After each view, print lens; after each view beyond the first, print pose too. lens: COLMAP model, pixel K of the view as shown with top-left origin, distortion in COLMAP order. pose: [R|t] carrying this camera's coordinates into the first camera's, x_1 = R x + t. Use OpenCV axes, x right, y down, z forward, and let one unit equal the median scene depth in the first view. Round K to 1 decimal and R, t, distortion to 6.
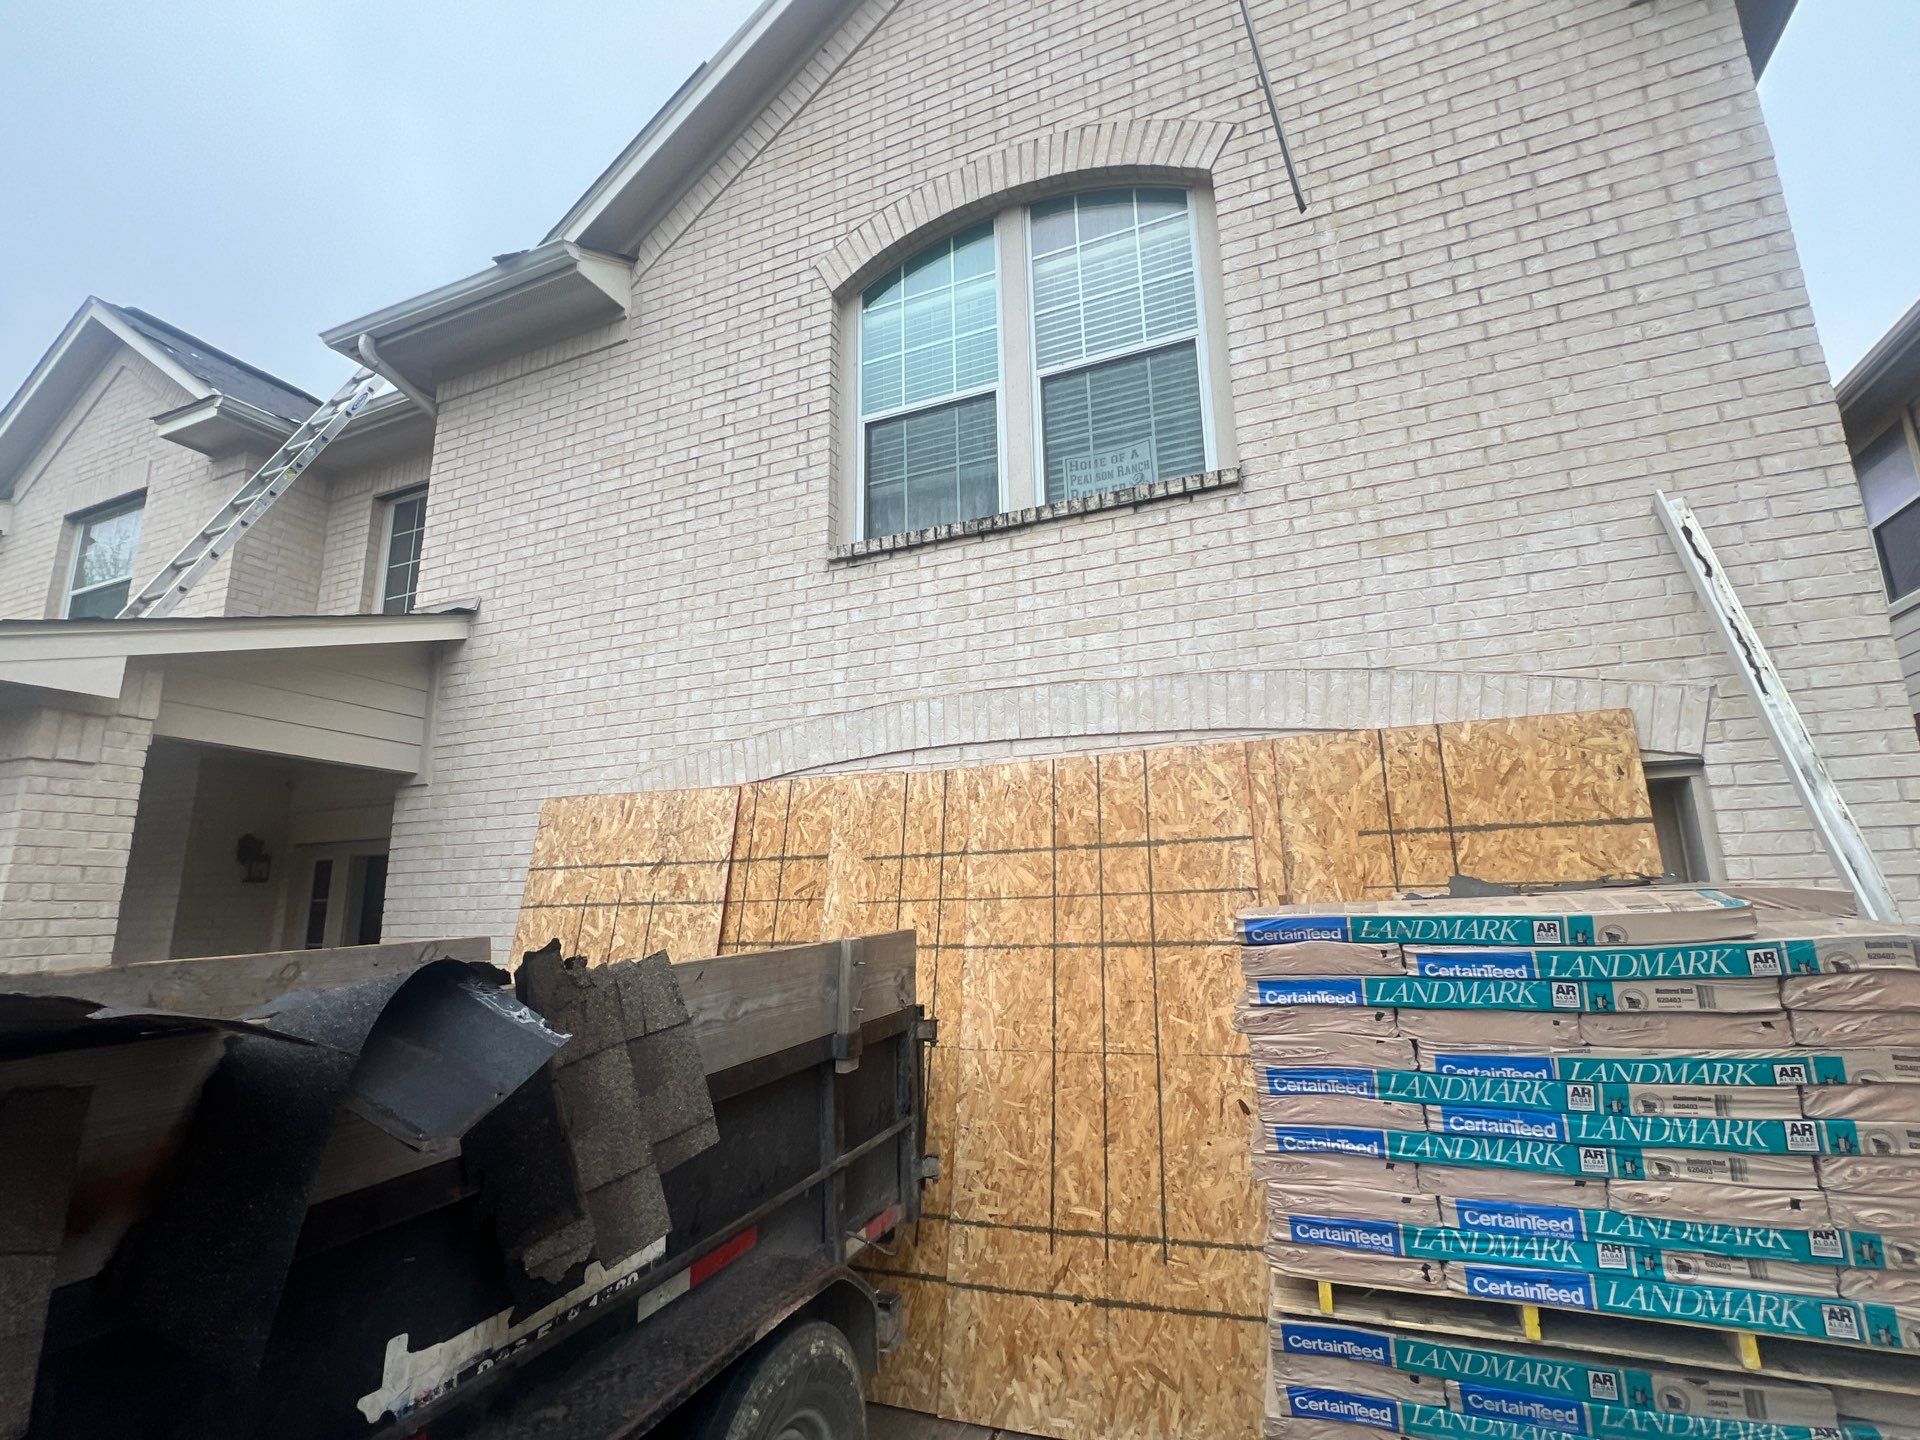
lens RADIAL K [[889.7, 0, 958.2], [0, 889.7, 720.9], [0, 0, 1]] dist [0.002474, 0.001312]
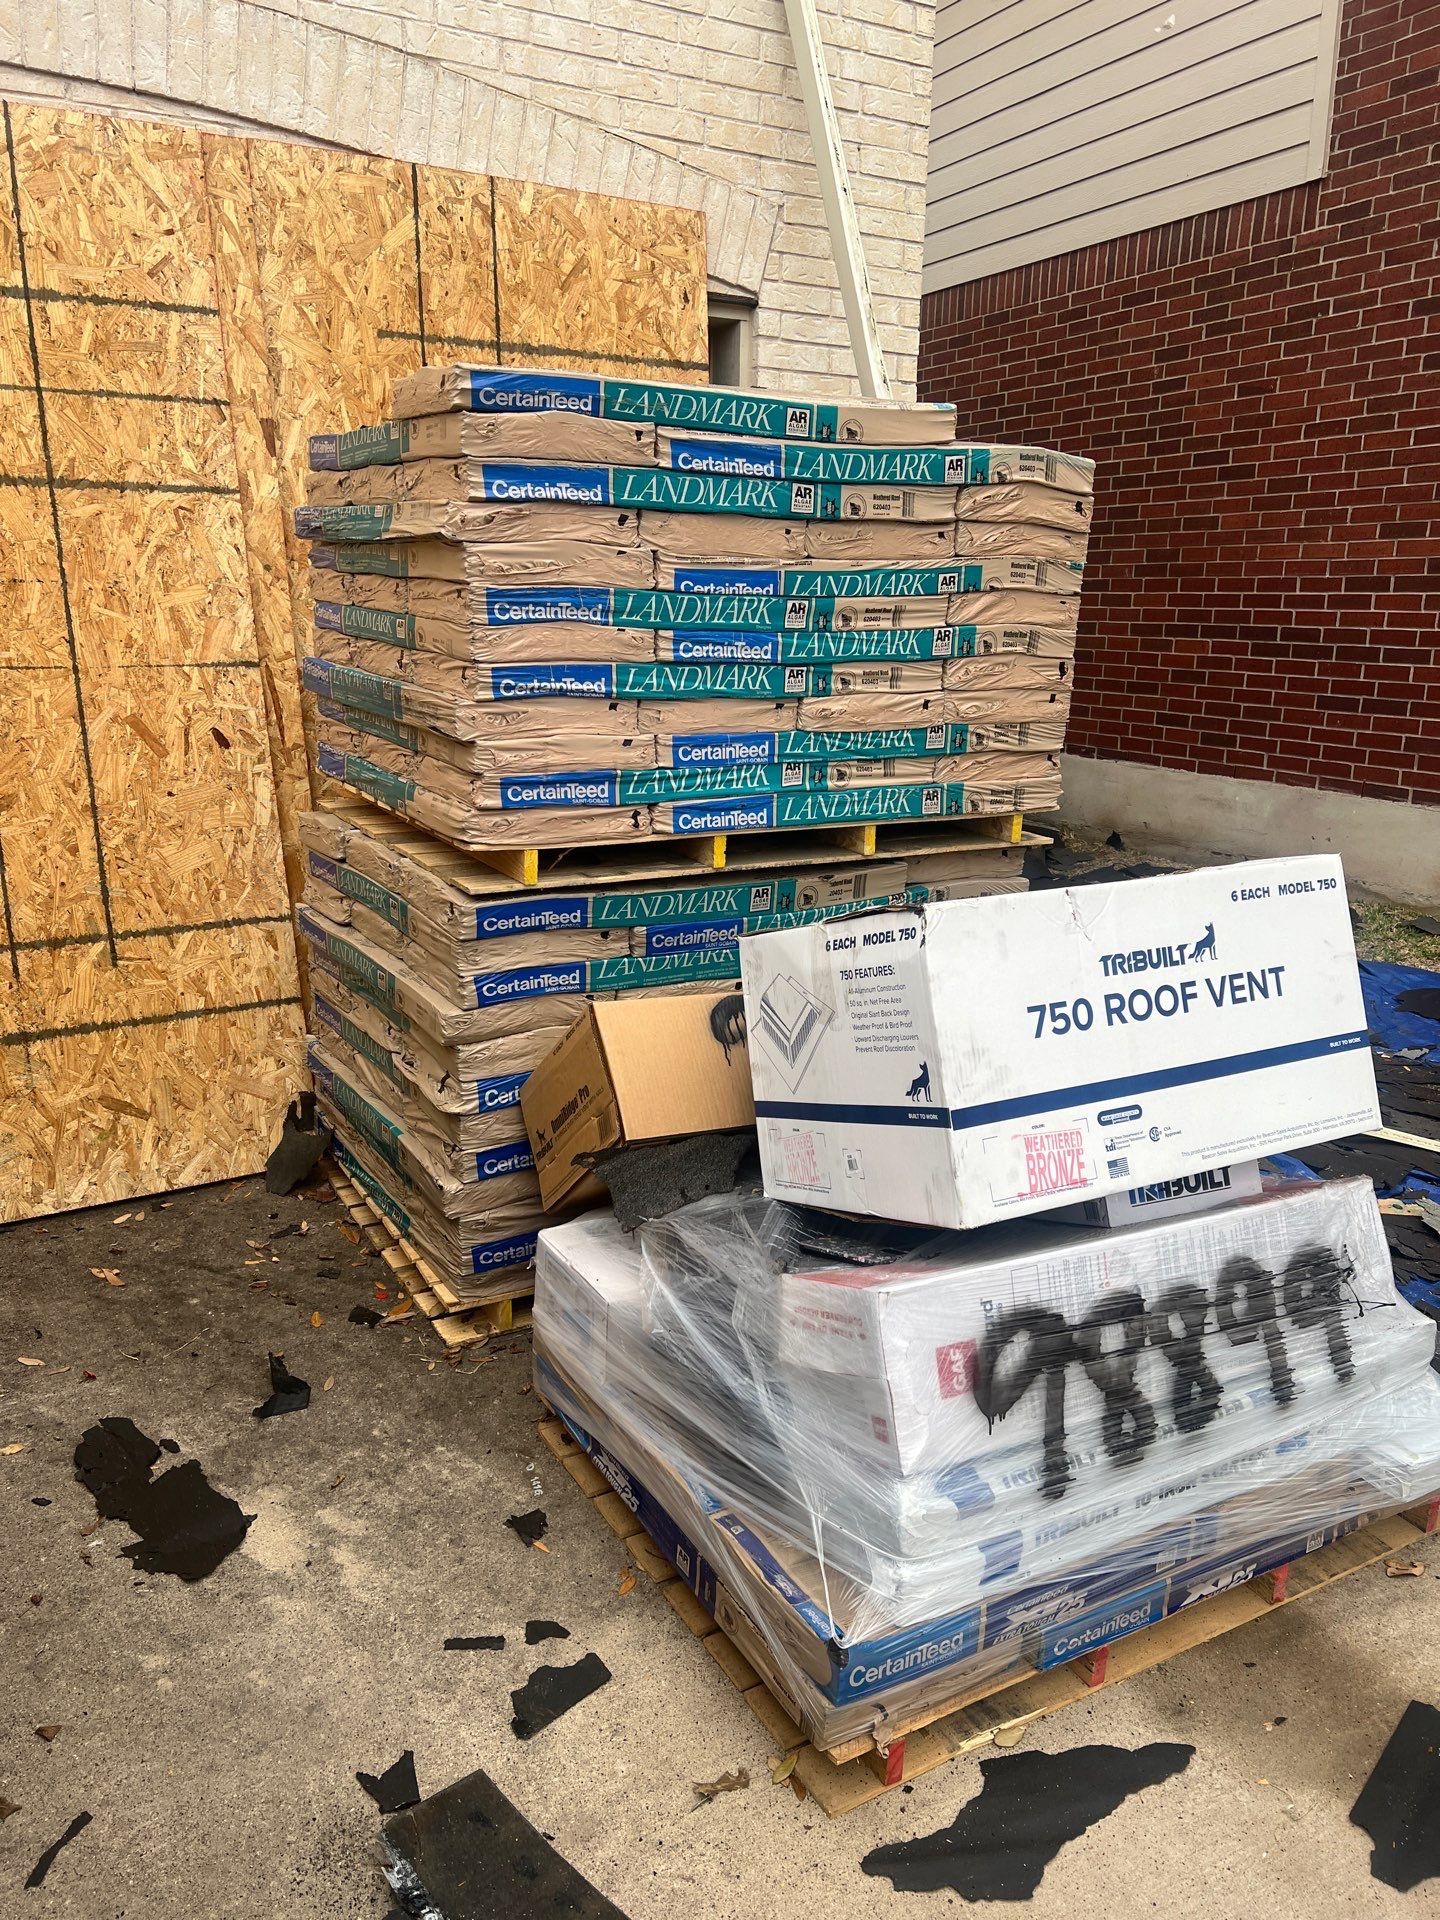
lens RADIAL K [[1438.8, 0, 725.0], [0, 1438.8, 960.5], [0, 0, 1]] dist [0.041841, -0.046488]
pose [[0.623611, -0.158003, 0.765600, -0.473480], [-0.192536, 0.918148, 0.346314, 0.228367], [-0.757653, -0.363371, 0.542146, 0.120739]]
